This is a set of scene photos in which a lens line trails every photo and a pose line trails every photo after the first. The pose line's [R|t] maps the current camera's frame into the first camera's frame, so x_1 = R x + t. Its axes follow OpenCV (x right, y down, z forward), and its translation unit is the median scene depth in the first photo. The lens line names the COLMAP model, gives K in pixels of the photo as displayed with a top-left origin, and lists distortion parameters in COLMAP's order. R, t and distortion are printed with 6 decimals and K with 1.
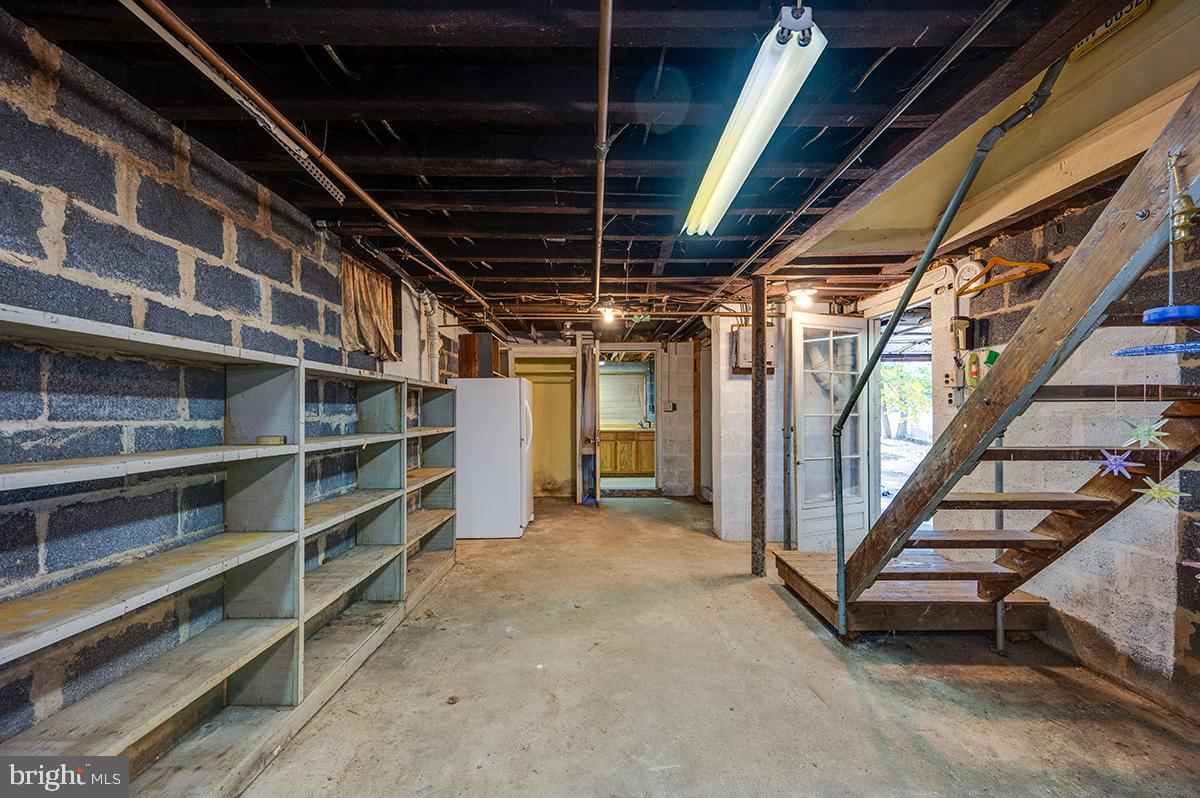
lens RADIAL K [[469.0, 0, 604.1], [0, 469.0, 407.9], [0, 0, 1]] dist [-0.000227, -0.000228]
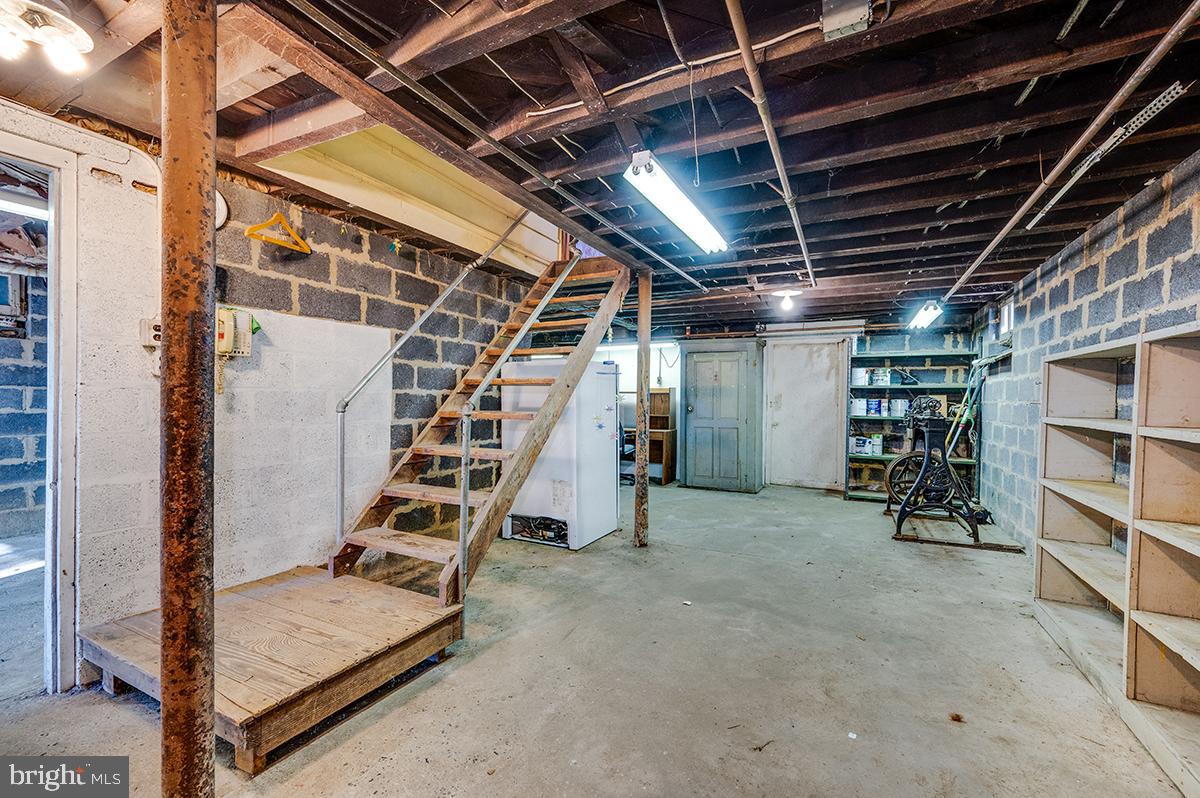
lens RADIAL K [[469.0, 0, 604.1], [0, 469.0, 407.9], [0, 0, 1]] dist [-0.000227, -0.000228]
pose [[-0.874815, -0.020244, 0.484033, -0.158967], [-0.016164, 0.999790, 0.012601, 0.056479], [-0.484187, 0.003199, -0.874959, 2.021703]]
